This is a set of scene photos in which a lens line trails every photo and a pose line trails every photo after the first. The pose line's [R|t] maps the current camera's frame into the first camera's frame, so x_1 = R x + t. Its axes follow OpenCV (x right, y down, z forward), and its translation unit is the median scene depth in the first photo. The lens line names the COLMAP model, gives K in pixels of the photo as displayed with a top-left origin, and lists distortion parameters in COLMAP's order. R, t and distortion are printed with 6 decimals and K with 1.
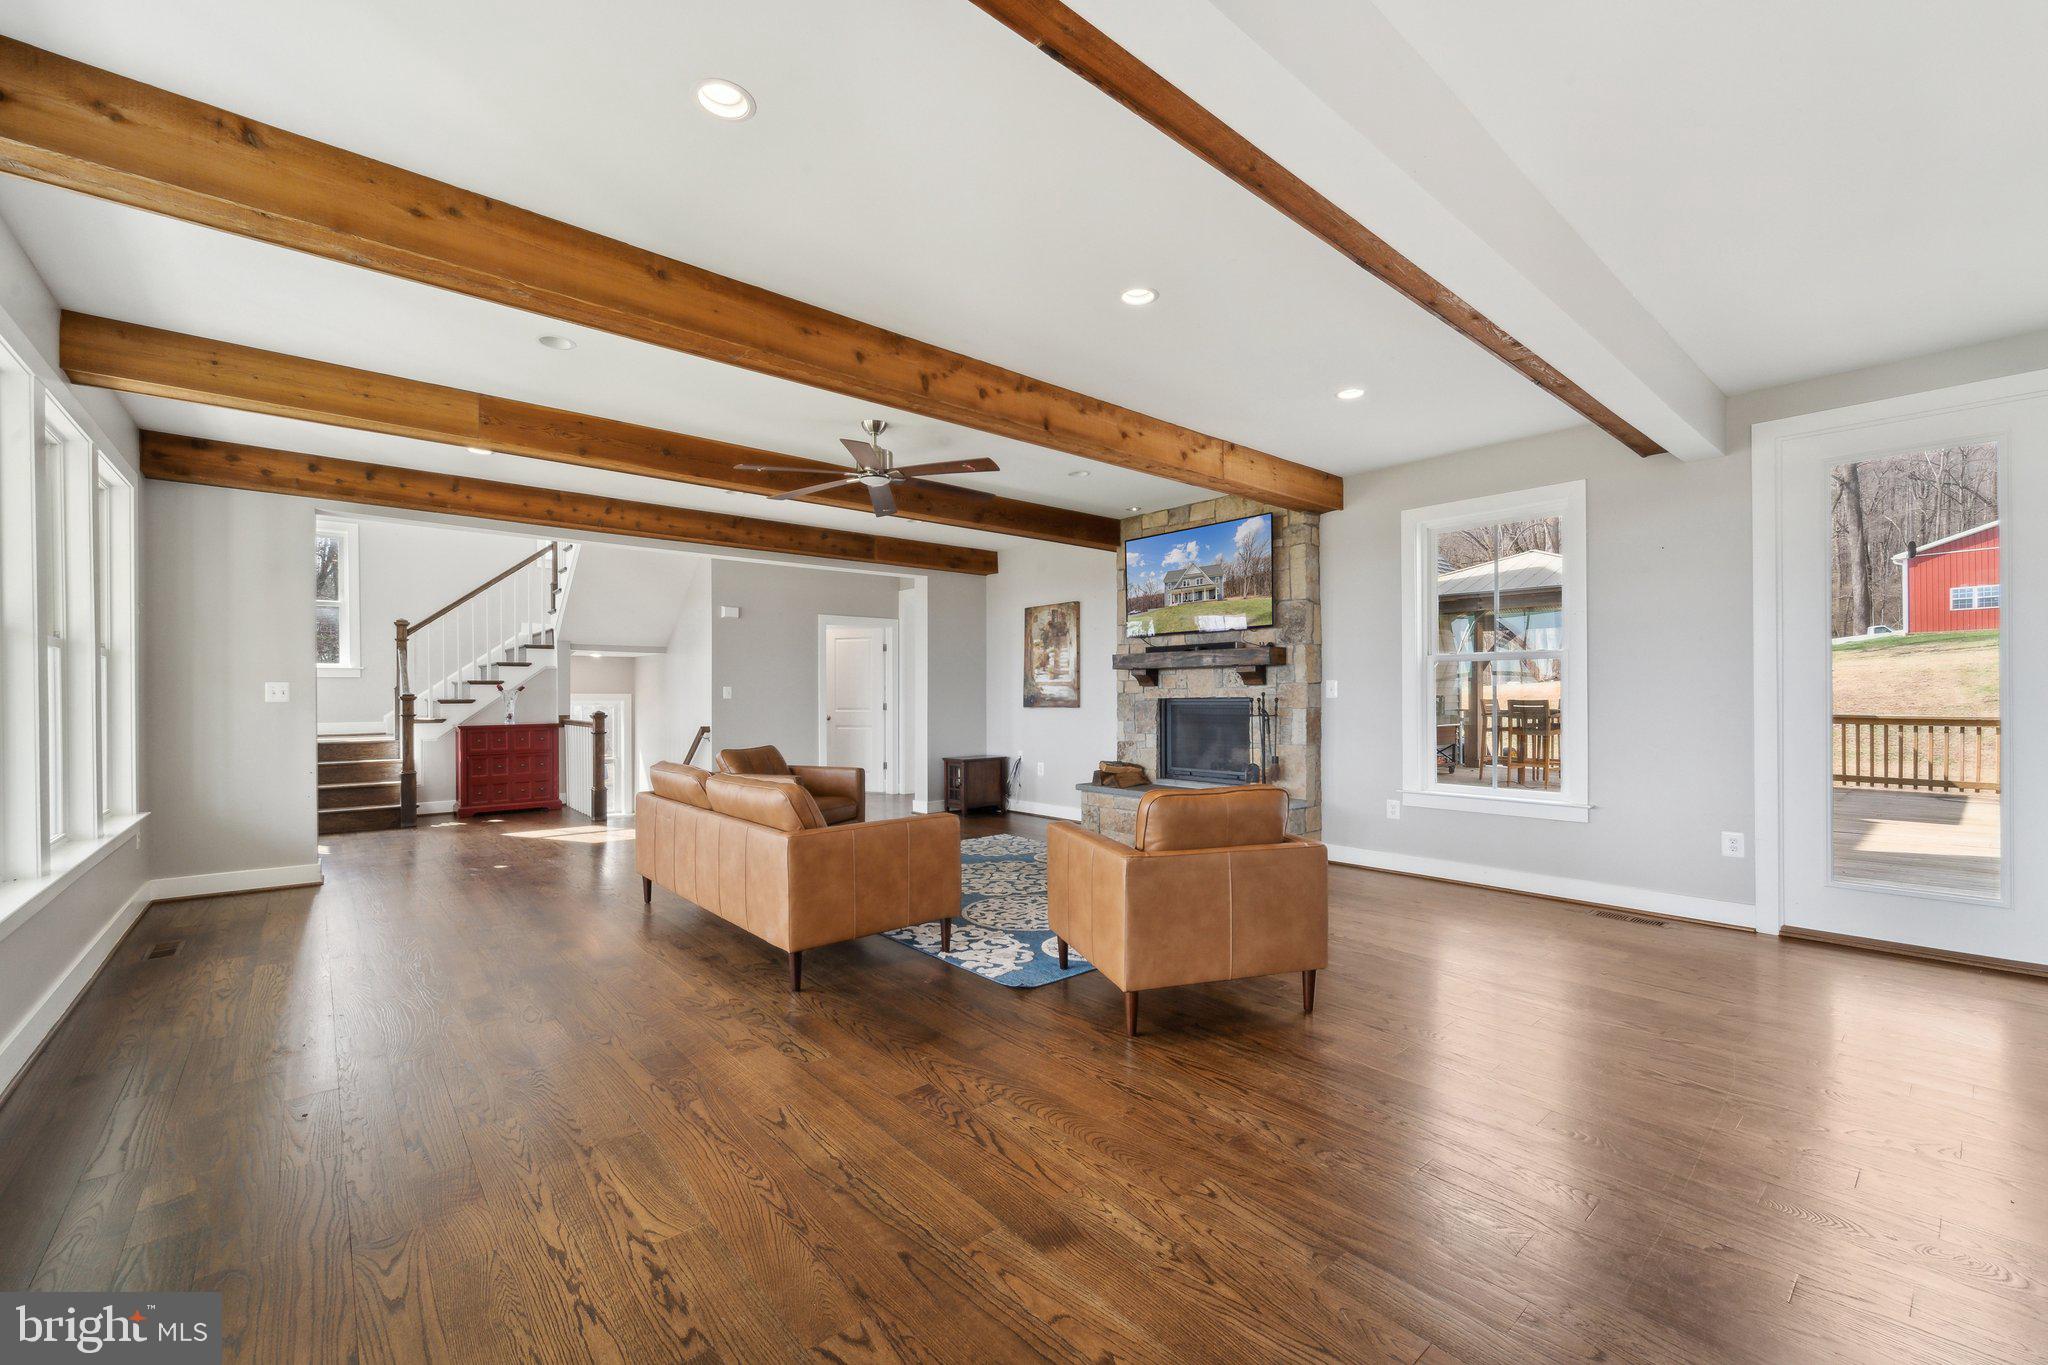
lens RADIAL K [[826.2, 0, 1027.5], [0, 826.2, 692.5], [0, 0, 1]] dist [-0.002513, -0.000221]
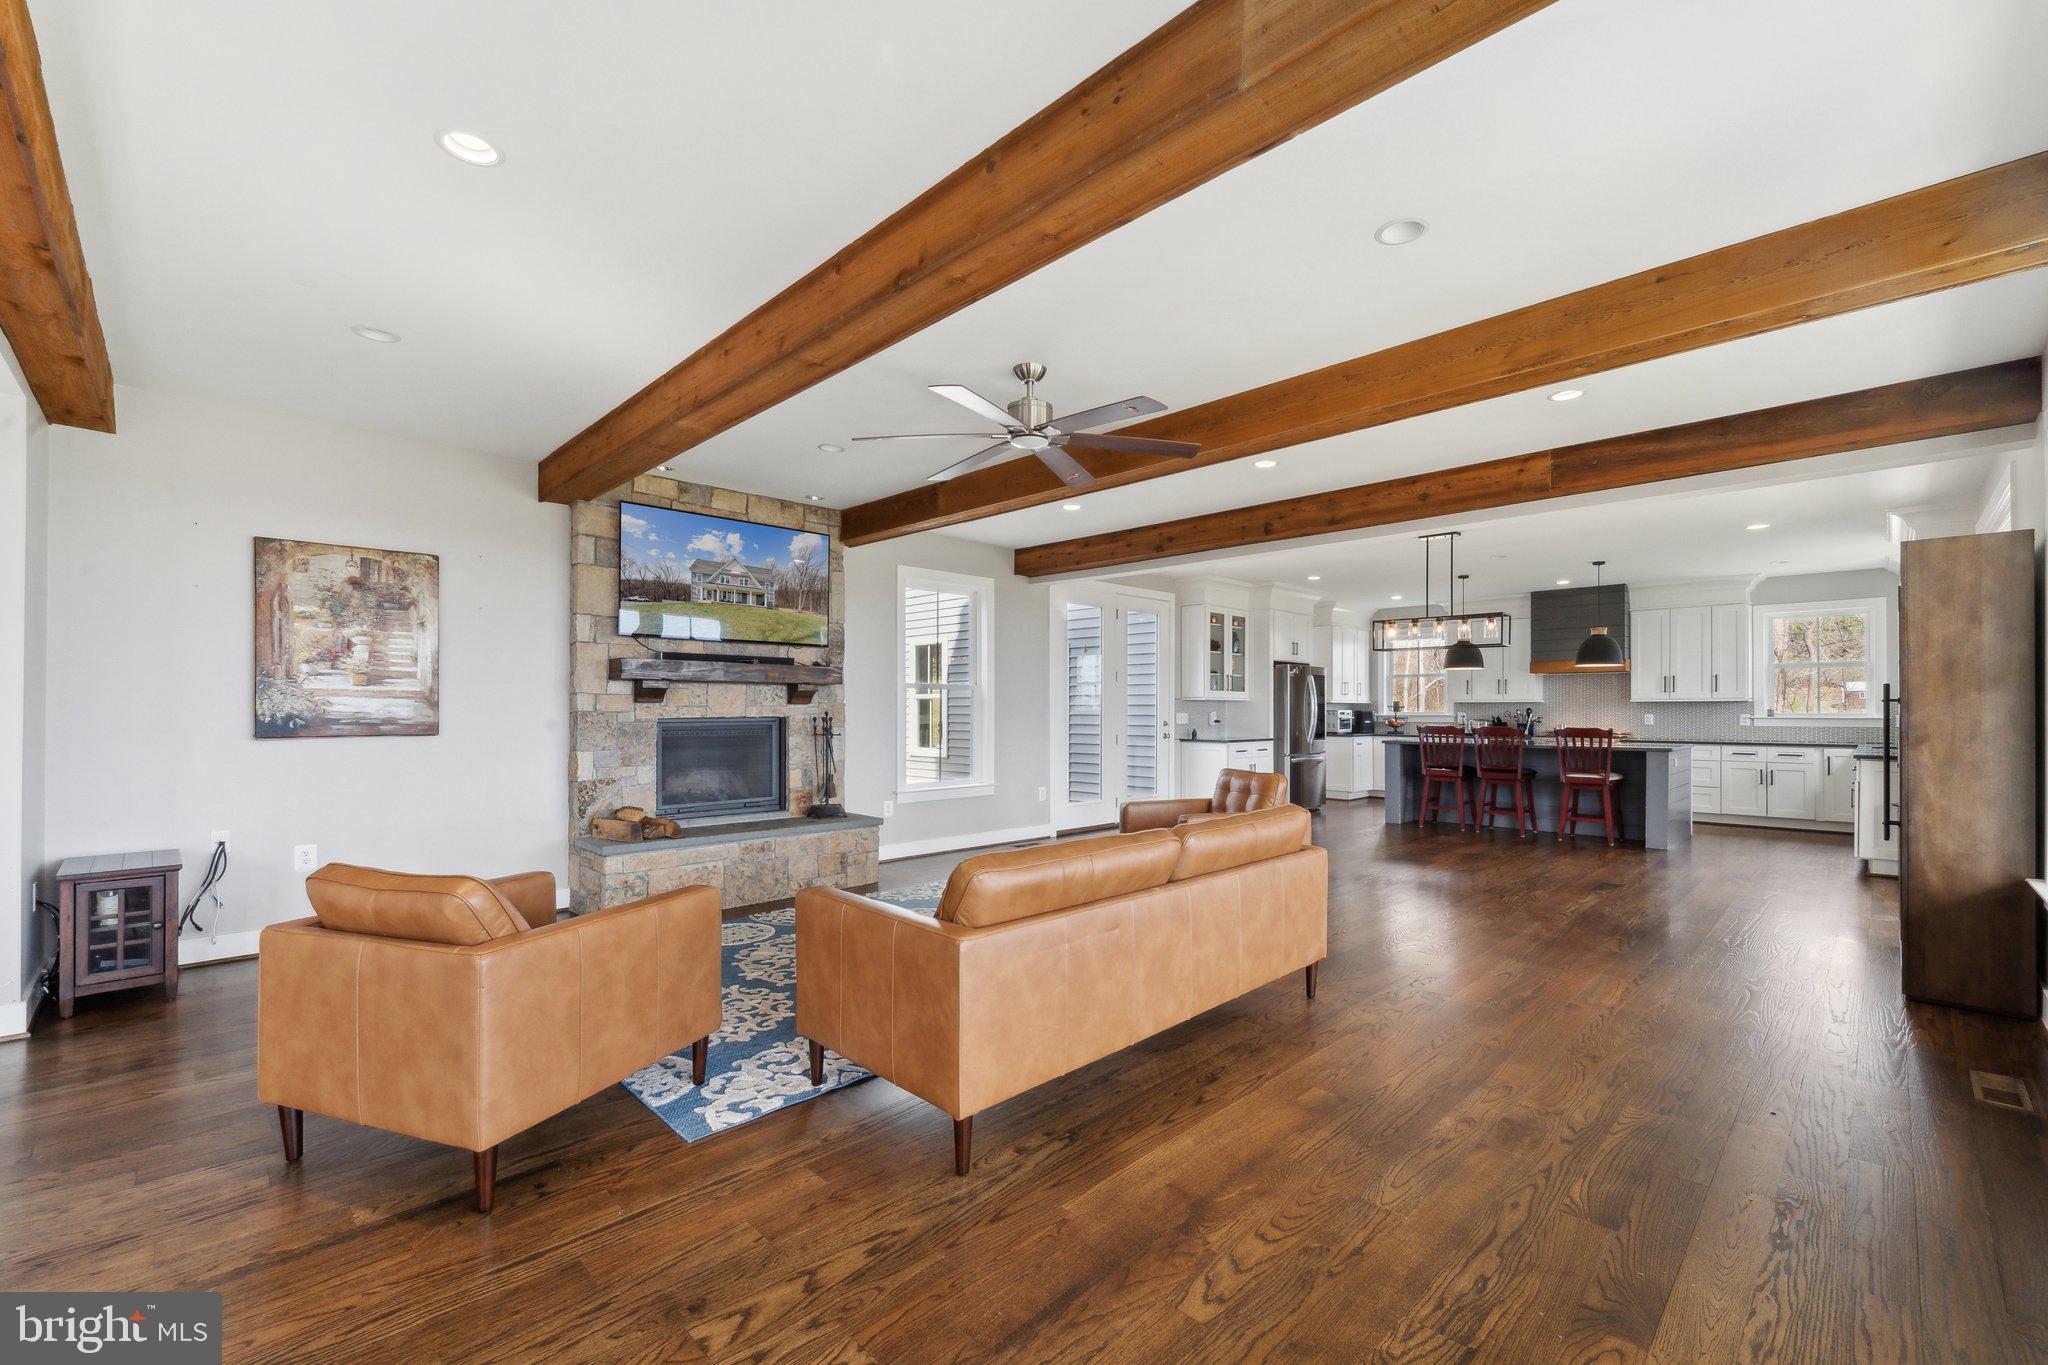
lens RADIAL K [[842.8, 0, 1052.0], [0, 842.8, 705.1], [0, 0, 1]] dist [-0.000526, -0.000170]
pose [[-0.081021, 0.006674, 0.996690, -0.580015], [-0.004069, 0.999967, -0.007026, -0.001216], [-0.996704, -0.004624, -0.080992, 0.625052]]
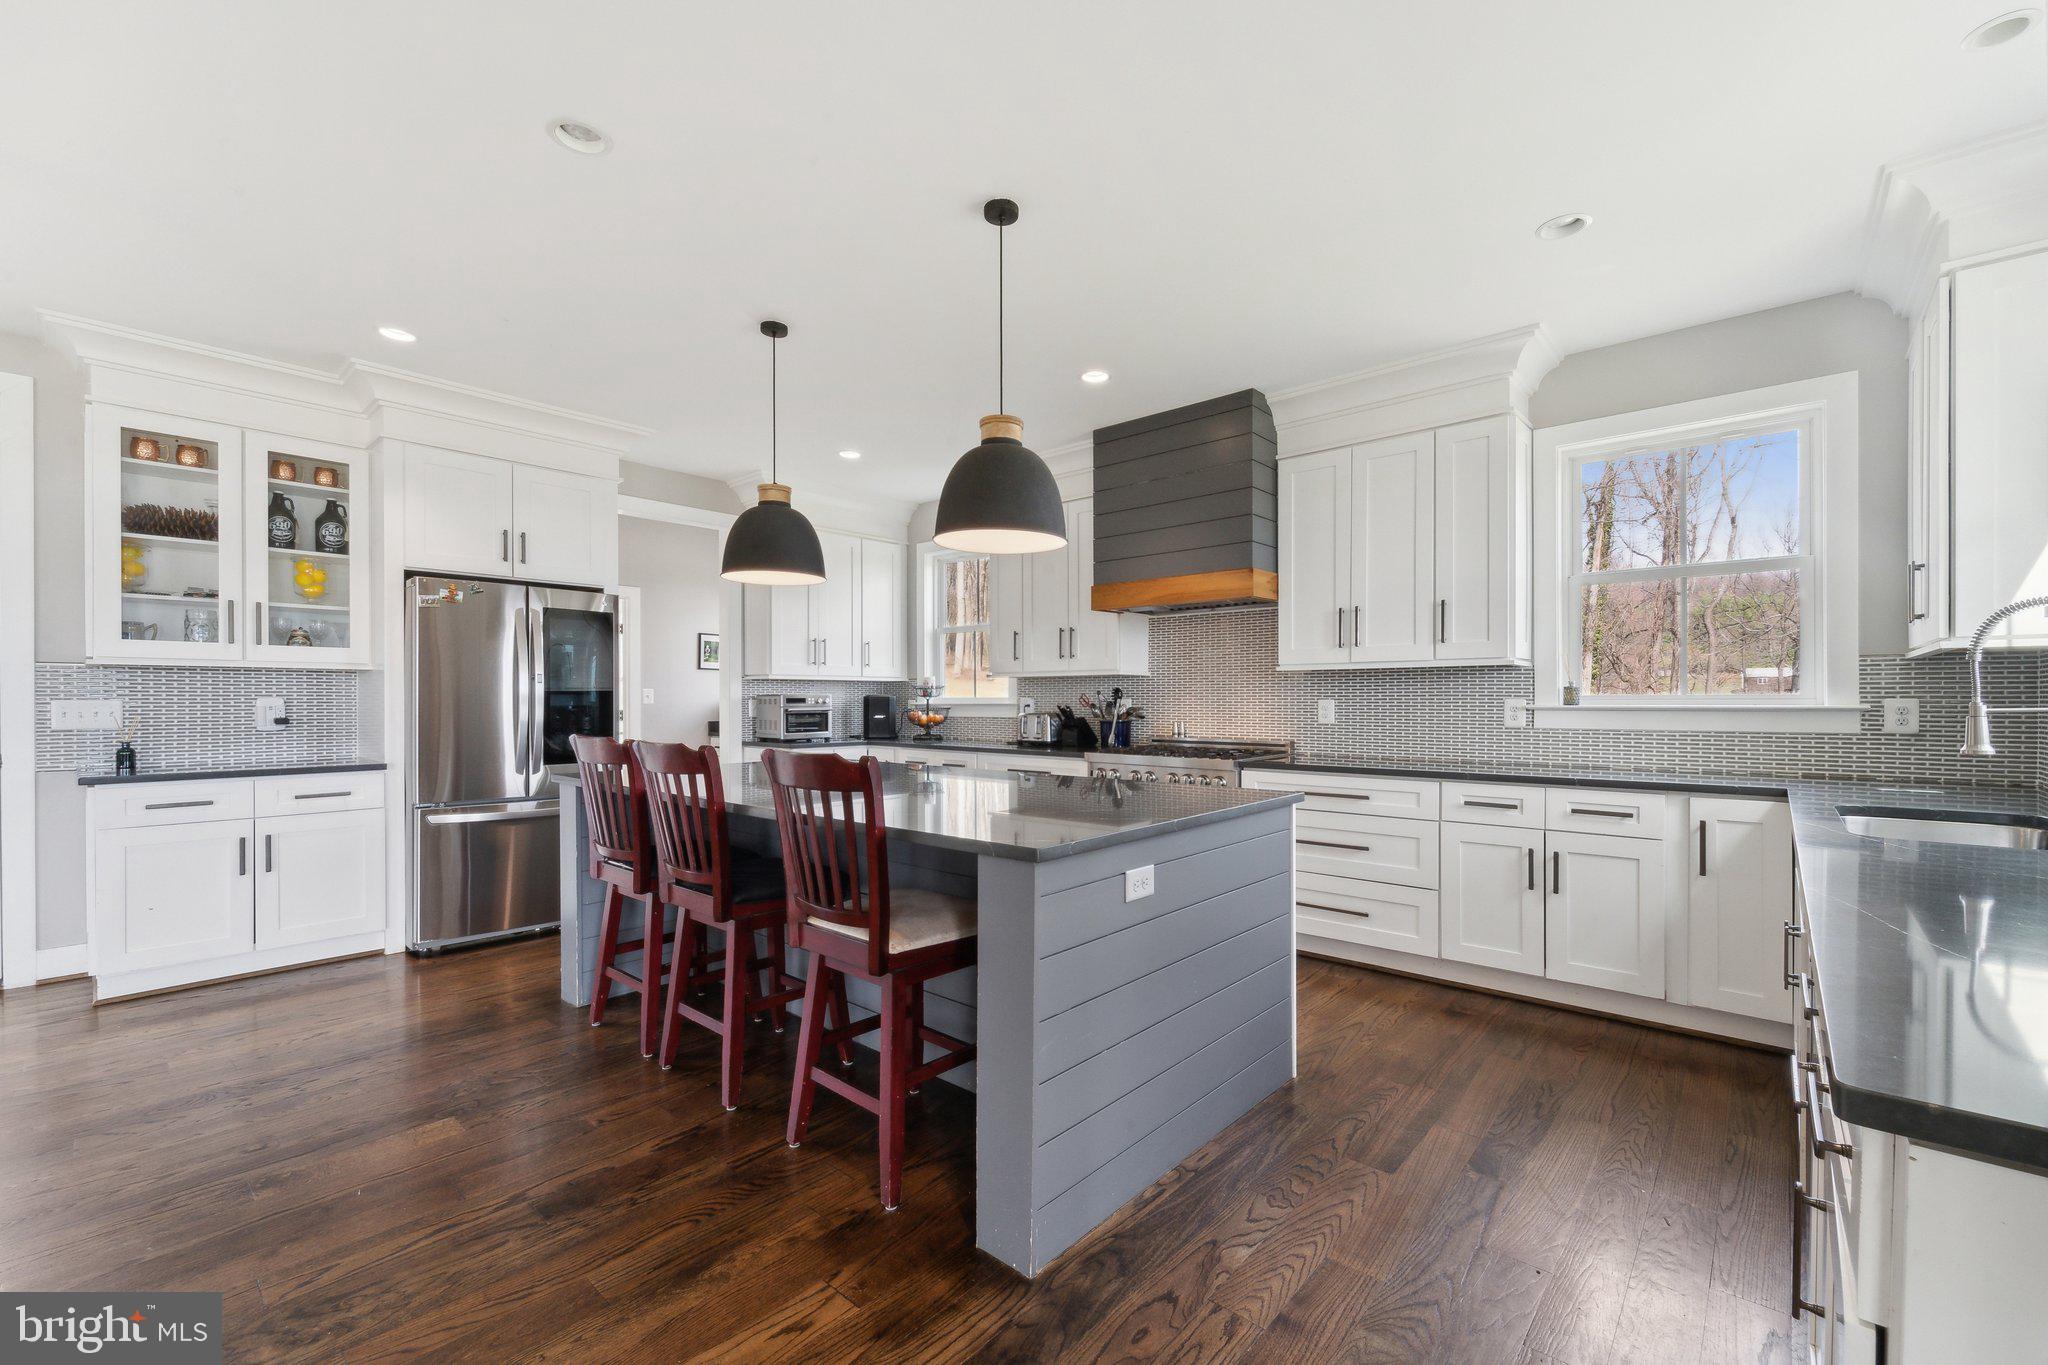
lens RADIAL K [[842.8, 0, 1052.0], [0, 842.8, 705.1], [0, 0, 1]] dist [-0.000526, -0.000170]
pose [[-0.148354, -0.003548, 0.988928, 0.101908], [0.000095, 0.999994, 0.003602, 0.001471], [-0.988934, 0.000629, -0.148353, -0.127702]]
